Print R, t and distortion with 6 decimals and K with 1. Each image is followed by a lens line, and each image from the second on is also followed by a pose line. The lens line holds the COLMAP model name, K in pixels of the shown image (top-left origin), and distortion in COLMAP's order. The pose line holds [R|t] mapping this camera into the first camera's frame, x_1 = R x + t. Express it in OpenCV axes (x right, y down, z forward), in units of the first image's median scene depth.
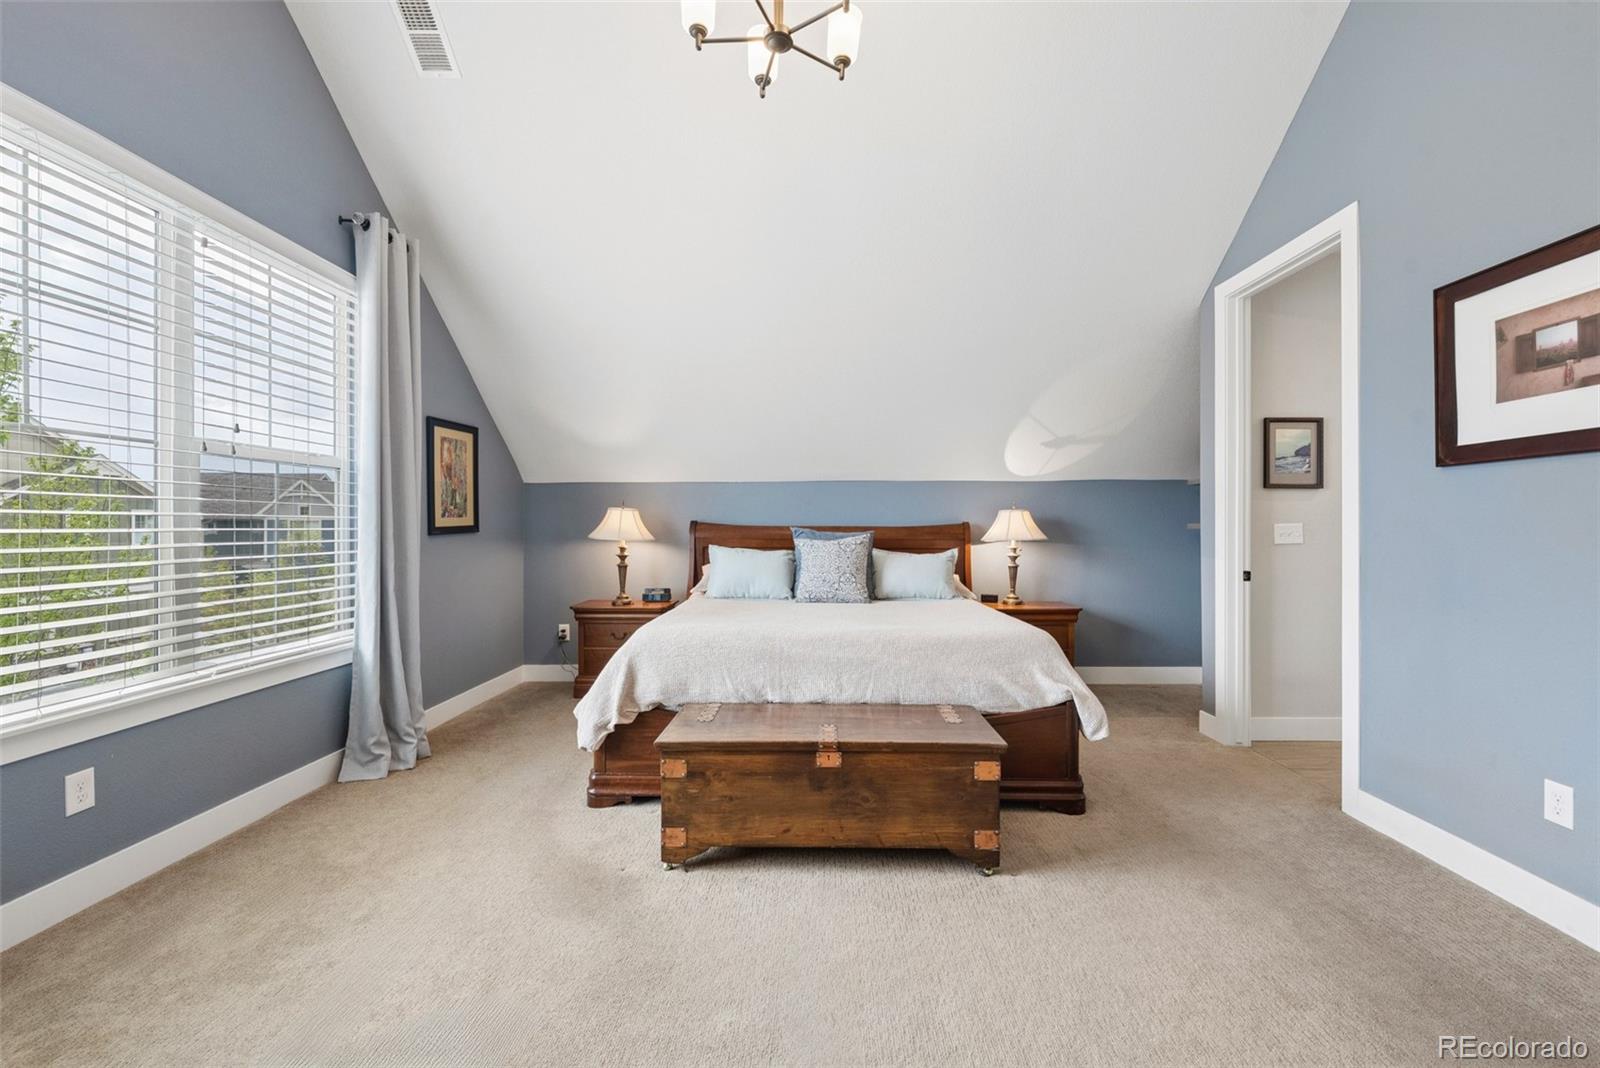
lens RADIAL K [[661.0, 0, 810.1], [0, 661.0, 531.1], [0, 0, 1]] dist [-0.000854, -0.000479]
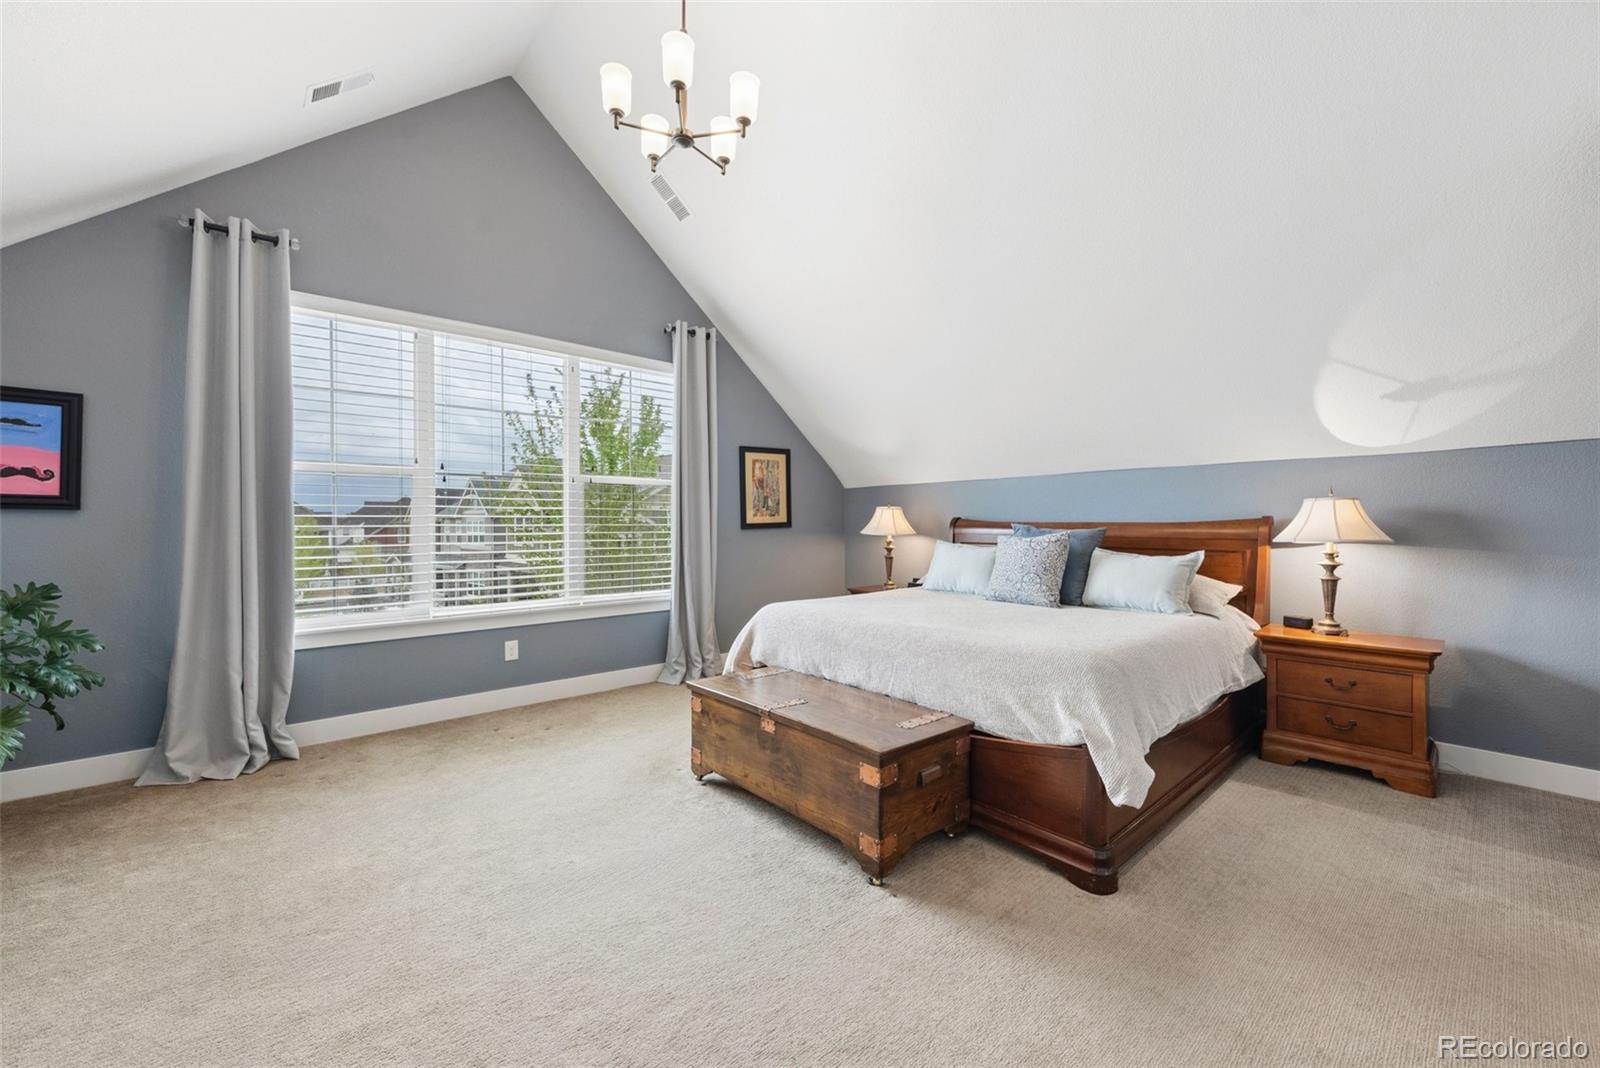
lens RADIAL K [[624.2, 0, 800.0], [0, 624.2, 534.0], [0, 0, 1]] dist [-0.002711, -0.000263]
pose [[0.676524, 0.011533, -0.736330, 0.619902], [-0.004463, 0.999923, 0.011562, 0.000205], [0.736407, -0.004536, 0.676524, 0.221282]]
